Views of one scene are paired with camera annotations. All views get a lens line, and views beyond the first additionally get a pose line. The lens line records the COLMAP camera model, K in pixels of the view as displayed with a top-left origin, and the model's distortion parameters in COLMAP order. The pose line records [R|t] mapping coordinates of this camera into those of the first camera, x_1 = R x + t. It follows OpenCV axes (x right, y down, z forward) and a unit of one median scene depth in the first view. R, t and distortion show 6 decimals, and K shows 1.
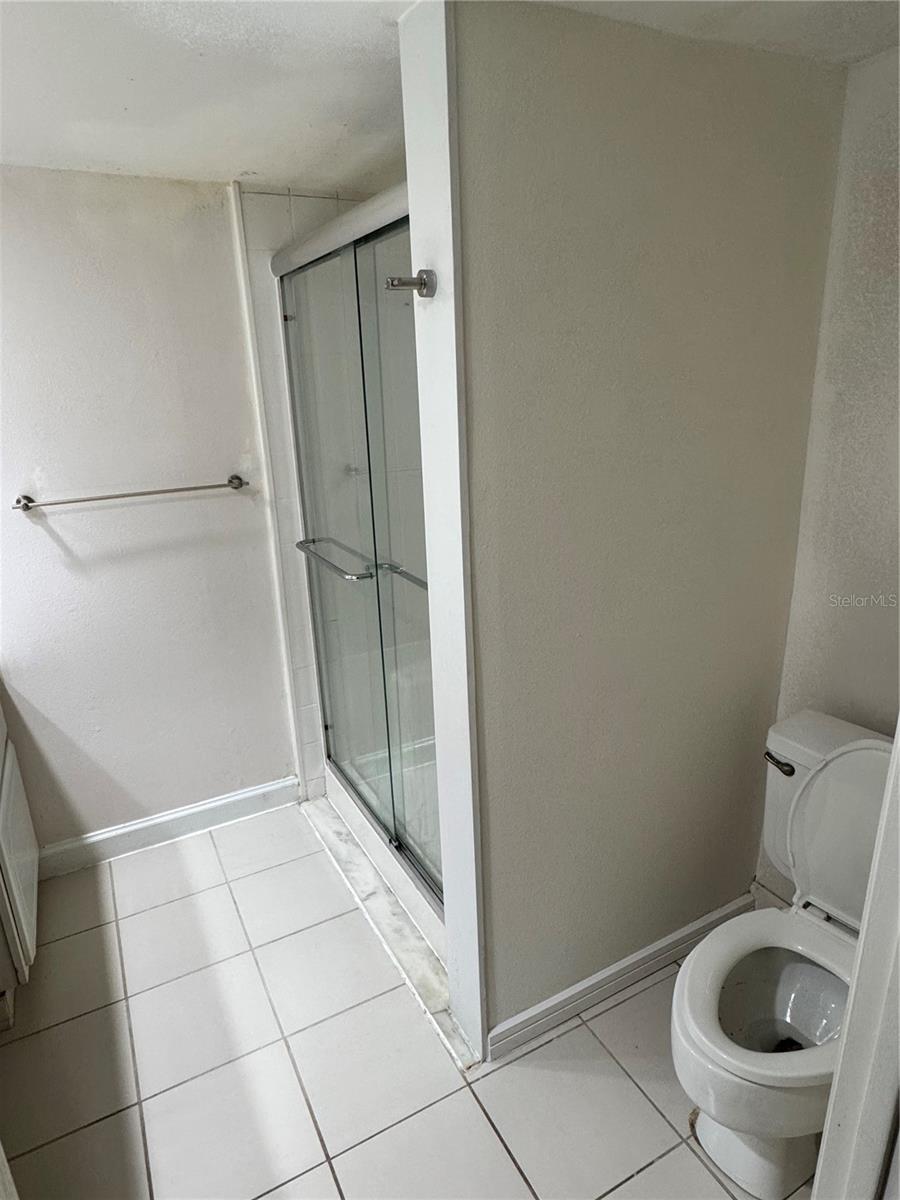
lens RADIAL K [[714.0, 0, 448.1], [0, 714.0, 605.0], [0, 0, 1]] dist [-0.005080, 0.000744]
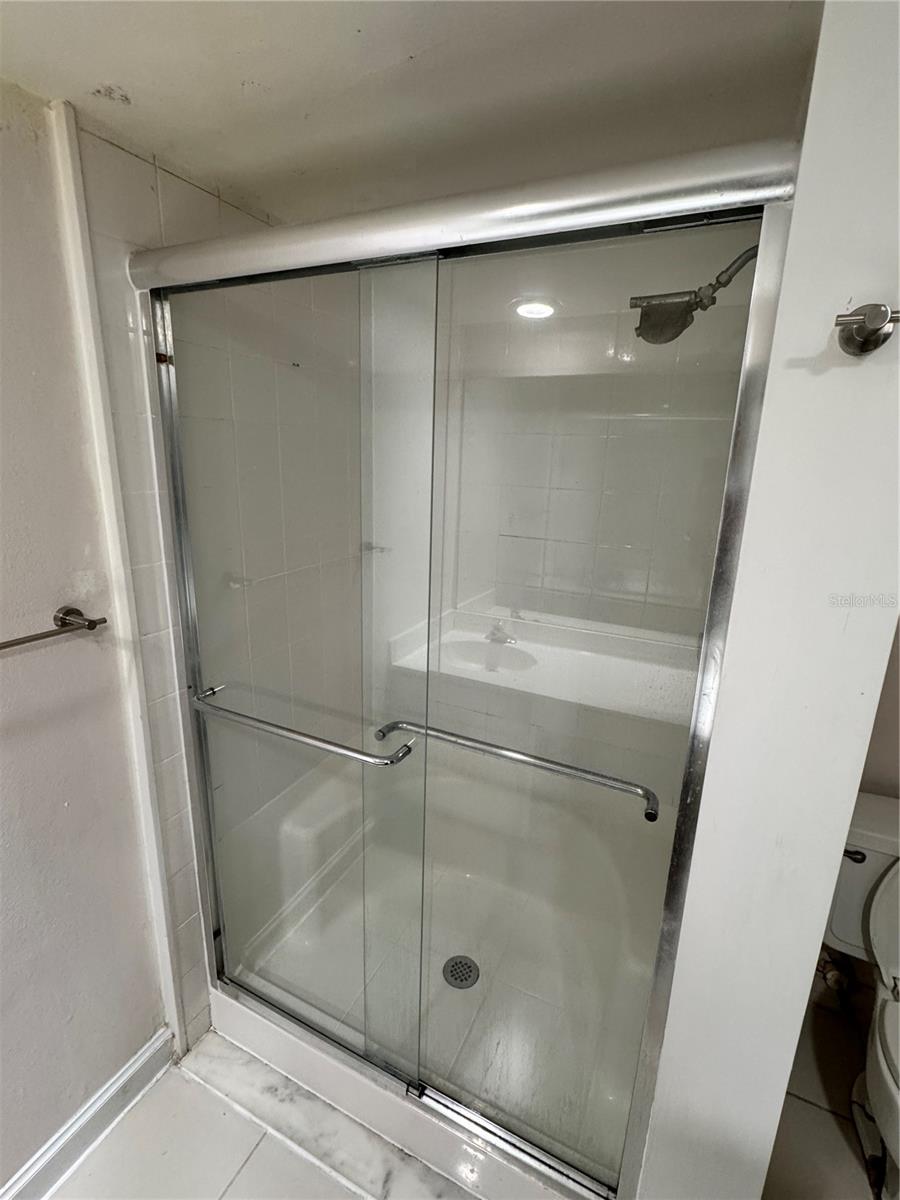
lens RADIAL K [[548.3, 0, 451.9], [0, 548.3, 596.6], [0, 0, 1]] dist [-0.006518, -0.003378]
pose [[0.807797, -0.089268, 0.582662, -0.302113], [0.122305, 0.992338, -0.017530, -0.143574], [-0.576633, 0.085423, 0.812526, 0.453848]]
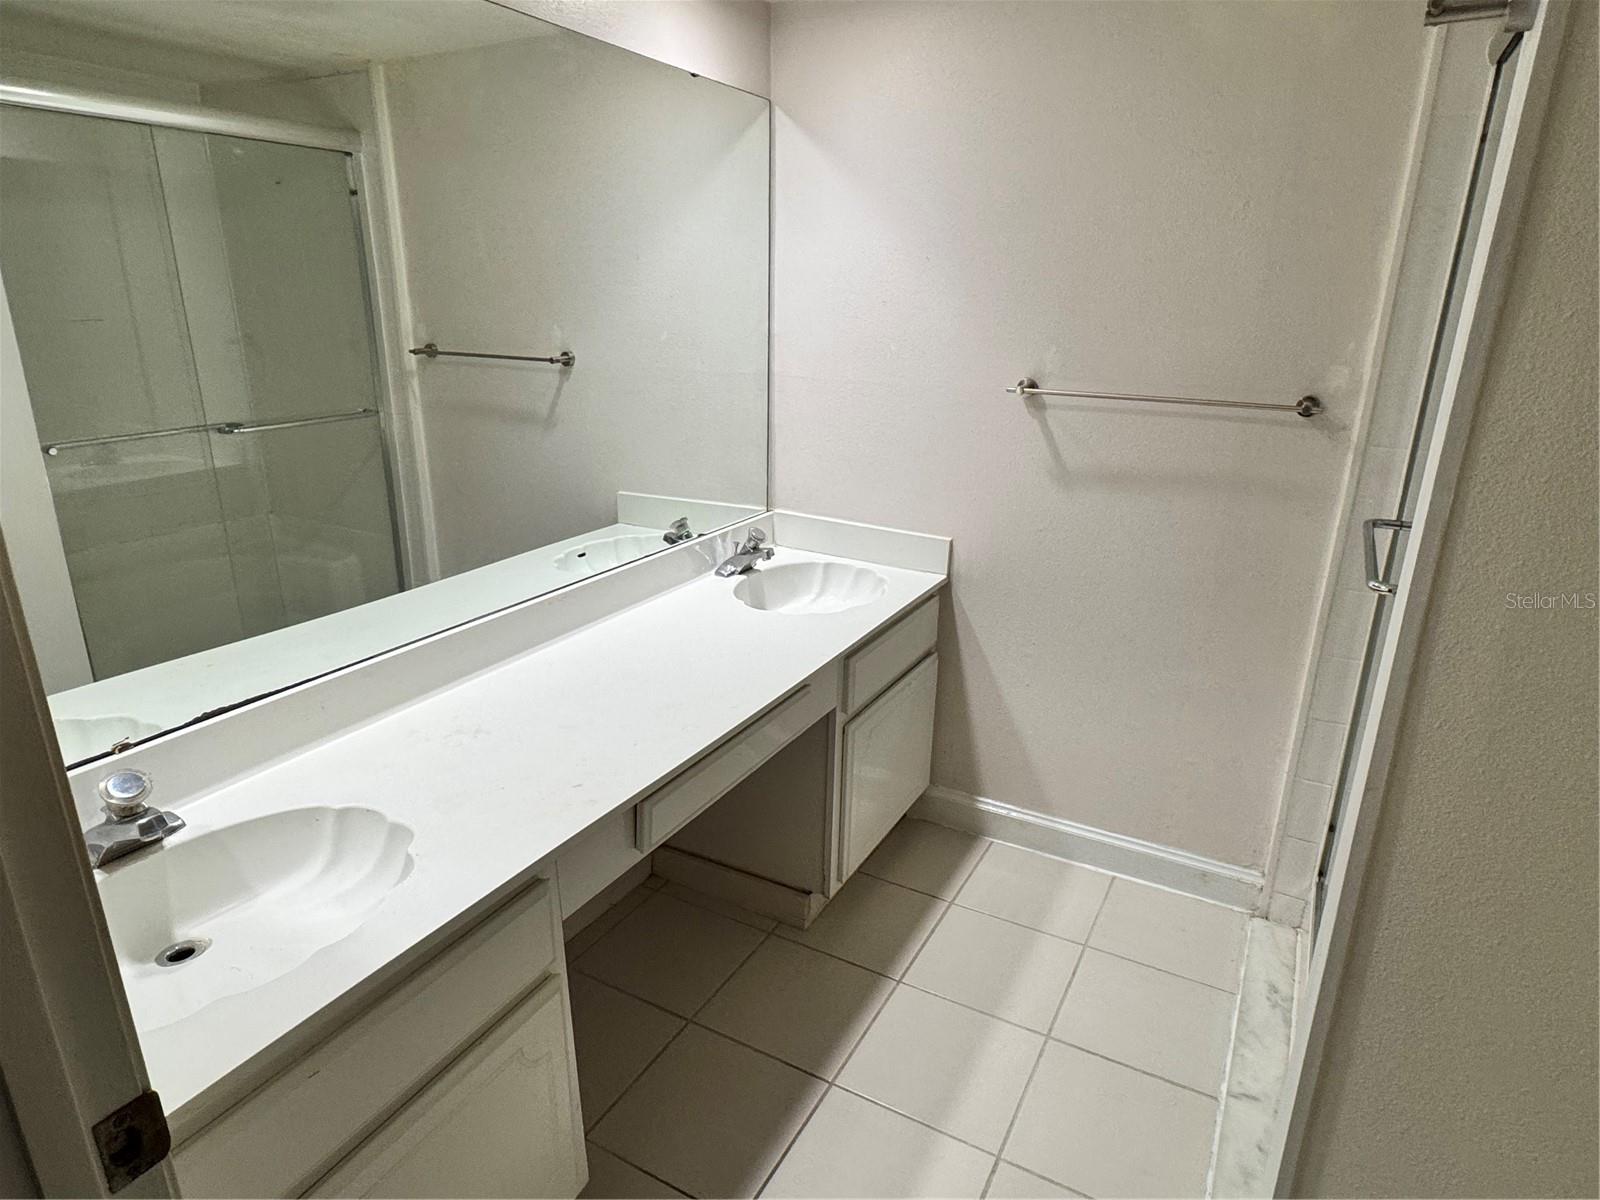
lens RADIAL K [[952.0, 0, 800.0], [0, 952.0, 606.1], [0, 0, 1]] dist [-0.005080, 0.000744]
pose [[0.543315, 0.309495, -0.780398, 0.178253], [-0.290841, 0.941392, 0.170858, -0.015087], [0.787540, 0.134142, 0.601486, 0.146489]]
